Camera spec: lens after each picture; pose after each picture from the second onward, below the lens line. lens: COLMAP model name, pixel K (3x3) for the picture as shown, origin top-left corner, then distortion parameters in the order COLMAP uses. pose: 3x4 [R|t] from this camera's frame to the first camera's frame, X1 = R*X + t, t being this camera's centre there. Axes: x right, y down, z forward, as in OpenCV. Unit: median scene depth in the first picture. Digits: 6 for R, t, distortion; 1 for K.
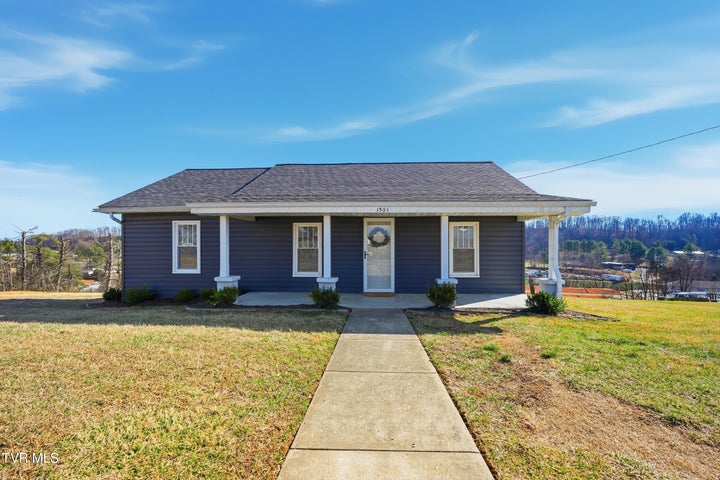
lens RADIAL K [[323.7, 0, 360.0], [0, 323.7, 240.0], [0, 0, 1]] dist [-0.000342, -0.000080]
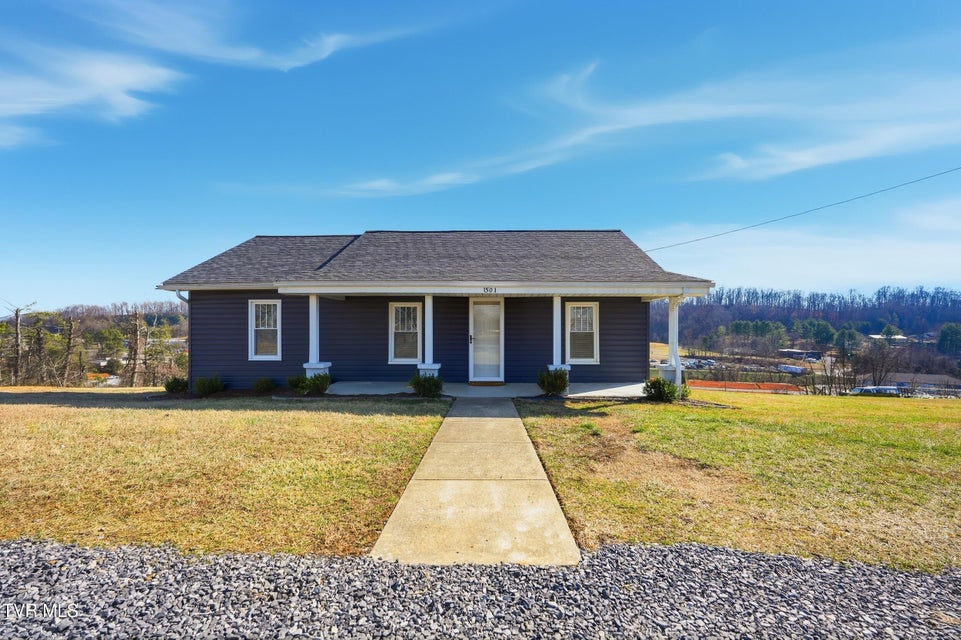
lens RADIAL K [[432.1, 0, 480.5], [0, 432.1, 320.0], [0, 0, 1]] dist [-0.000342, -0.000080]
pose [[0.999504, 0.001867, 0.031440, 0.004353], [-0.001866, 0.999998, -0.000079, -0.006045], [-0.031440, 0.000020, 0.999506, -0.180563]]
